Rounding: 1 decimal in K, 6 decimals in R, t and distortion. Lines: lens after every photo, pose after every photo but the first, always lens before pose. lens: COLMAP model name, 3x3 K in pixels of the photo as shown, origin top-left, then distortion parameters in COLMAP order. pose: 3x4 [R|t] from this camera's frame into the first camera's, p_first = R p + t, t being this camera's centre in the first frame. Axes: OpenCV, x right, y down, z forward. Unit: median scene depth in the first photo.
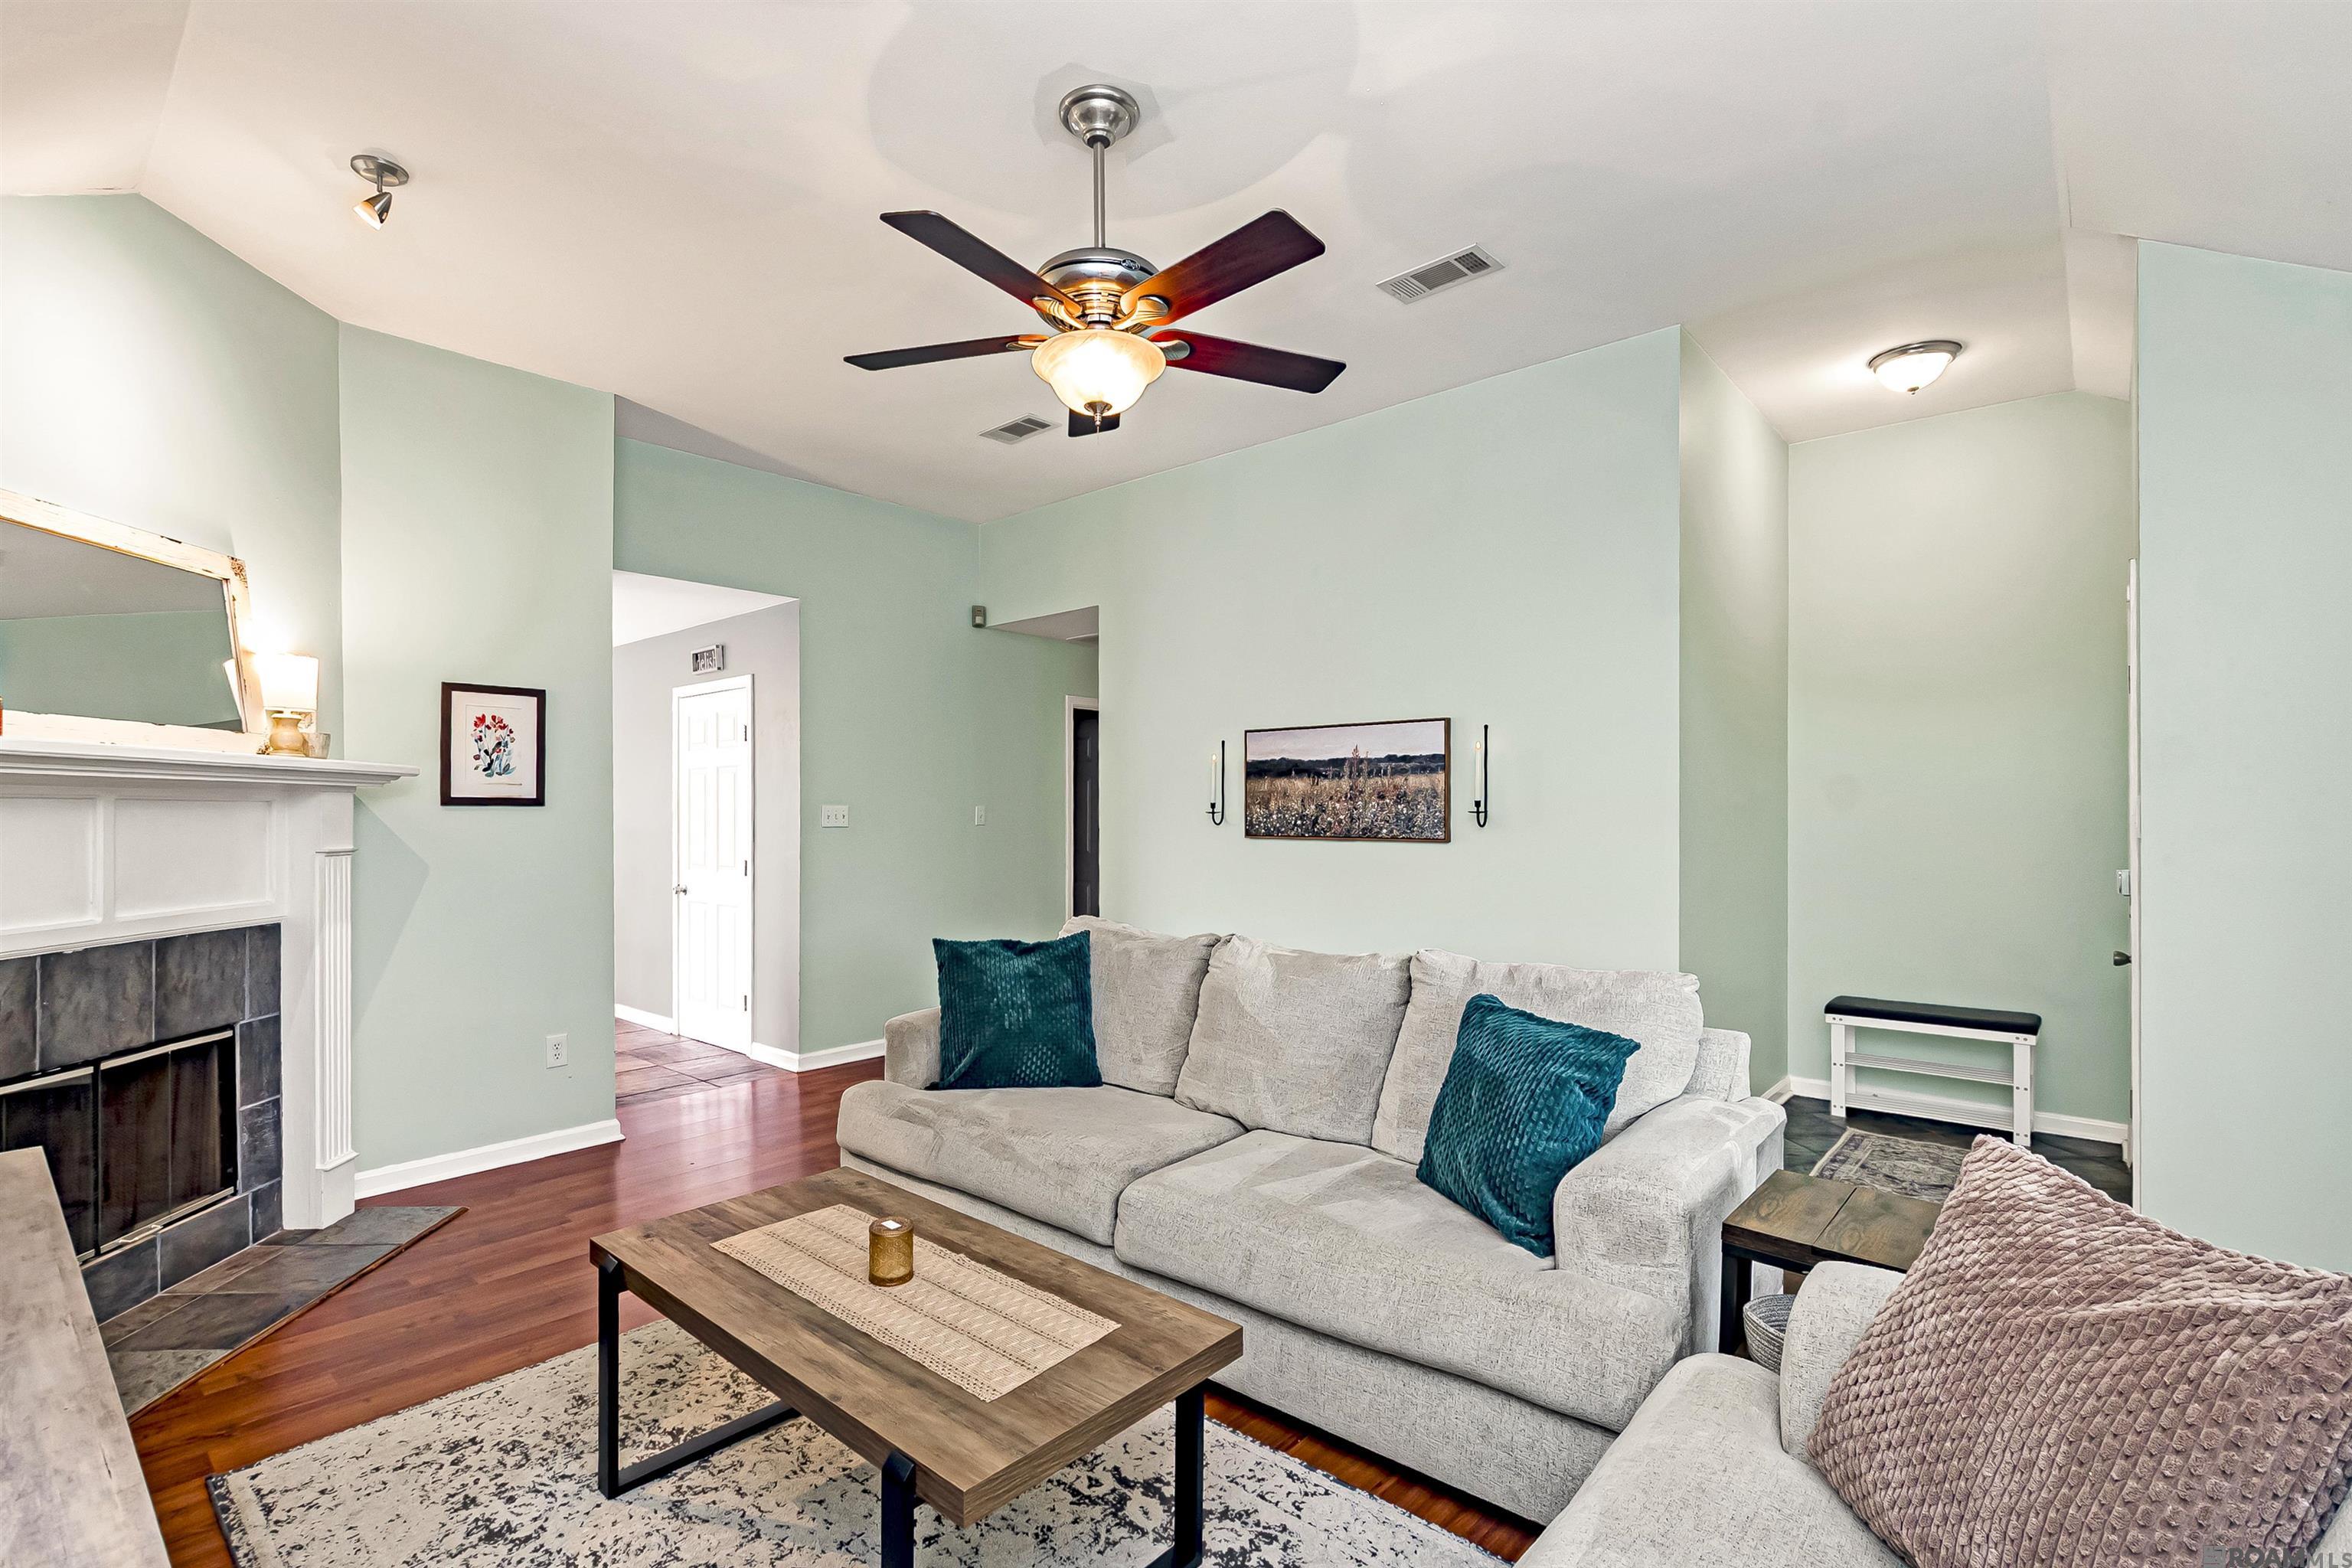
lens RADIAL K [[1086.0, 0, 1160.6], [0, 1086.0, 793.4], [0, 0, 1]] dist [0.002174, 0.000273]
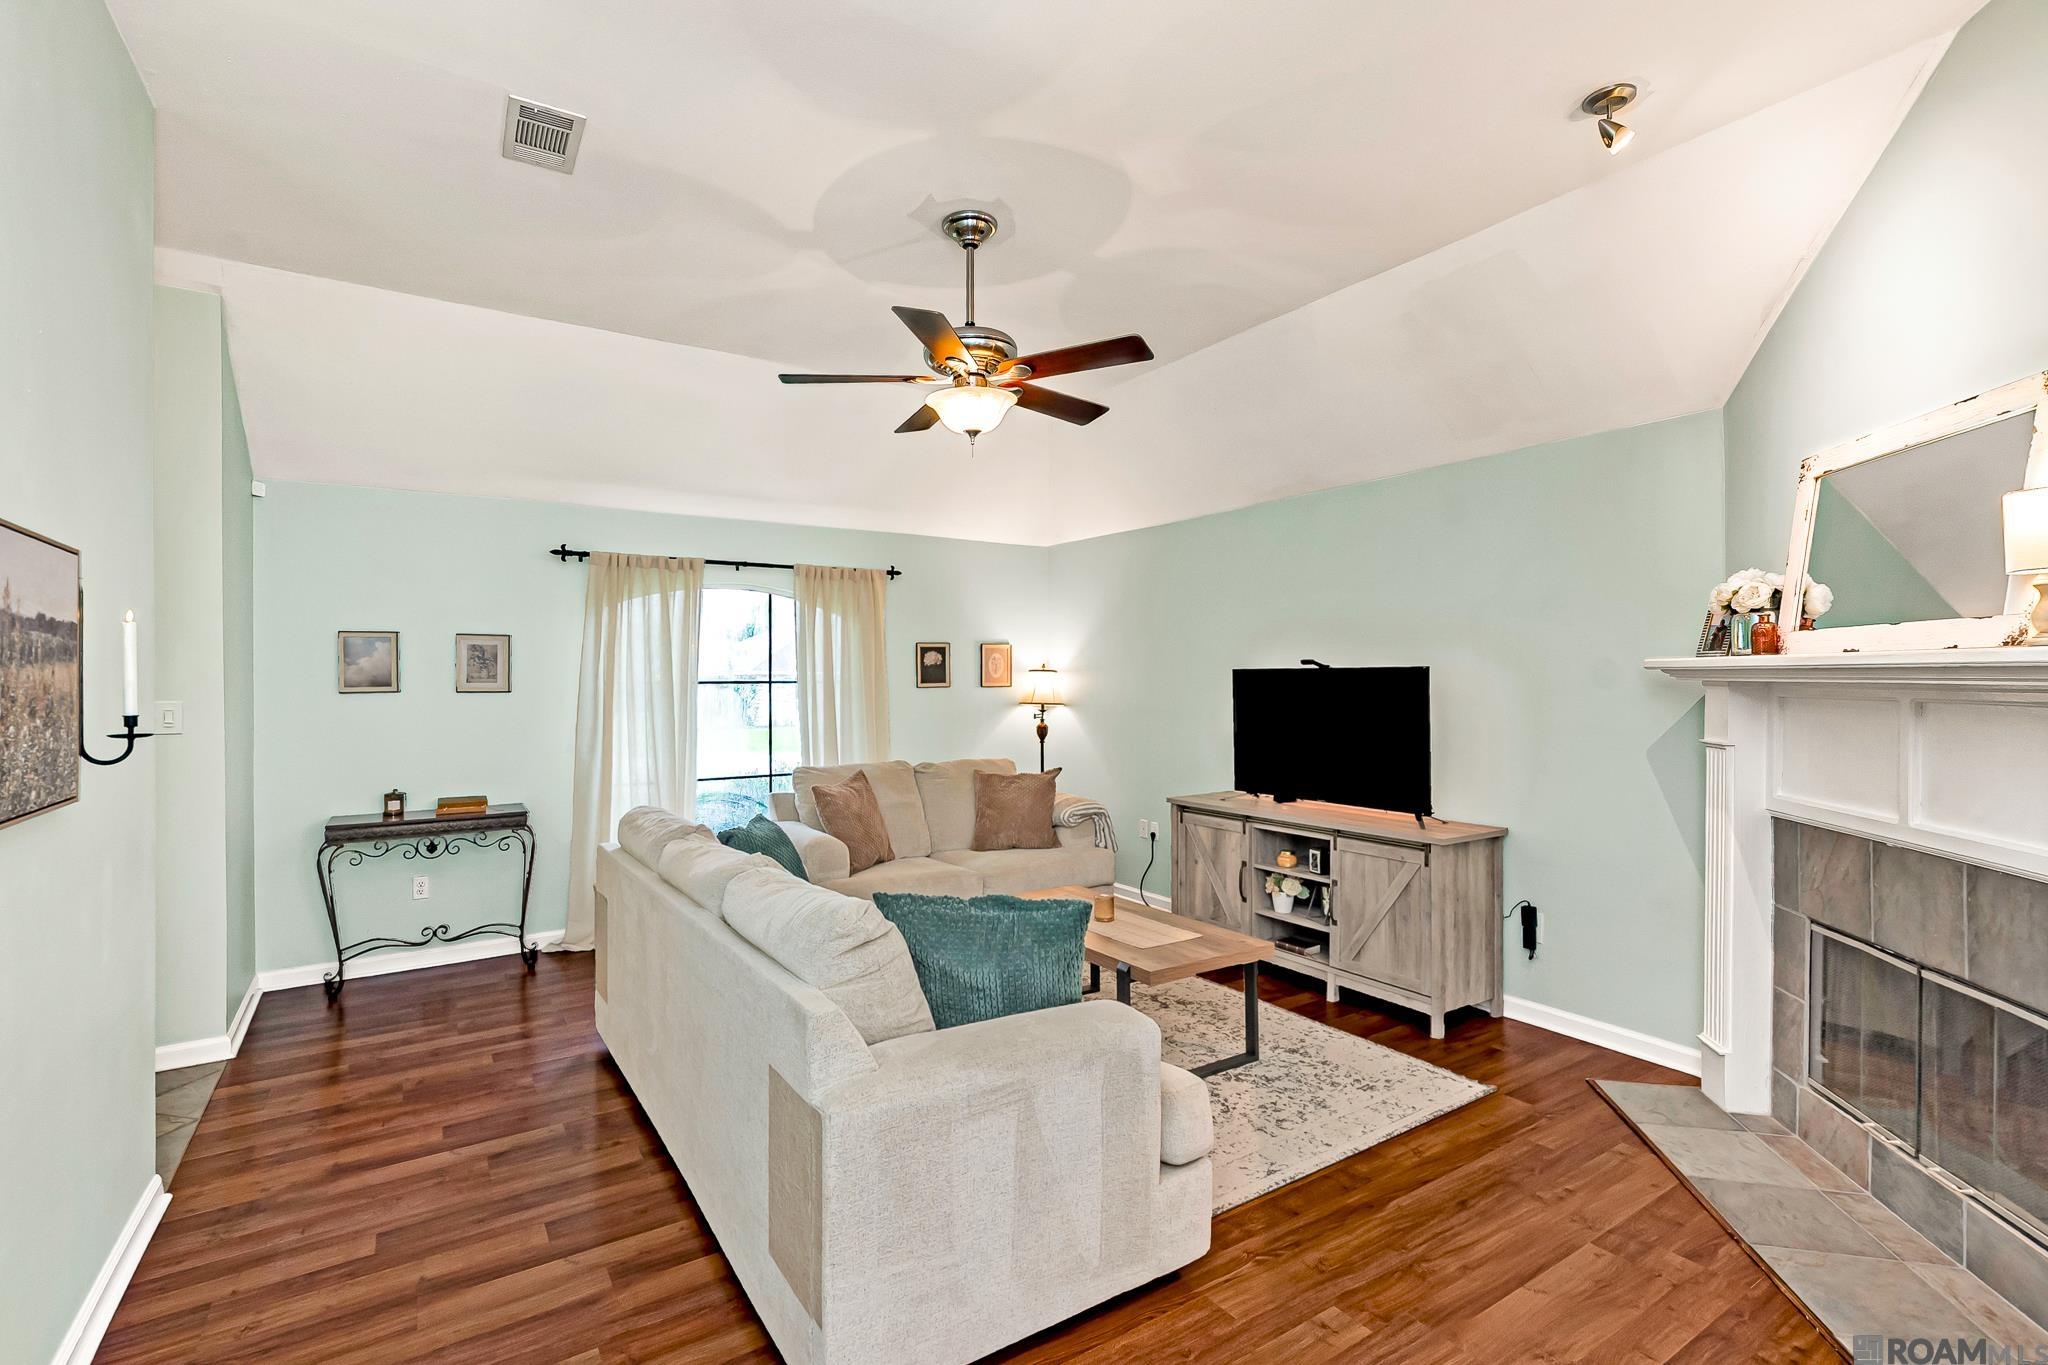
lens RADIAL K [[945.6, 0, 1016.8], [0, 945.6, 686.7], [0, 0, 1]] dist [0.002174, 0.000273]
pose [[-0.965289, 0.003127, 0.261164, -0.388891], [0.002479, 0.999993, -0.002811, -0.007448], [-0.261171, -0.002066, -0.965290, 1.943867]]
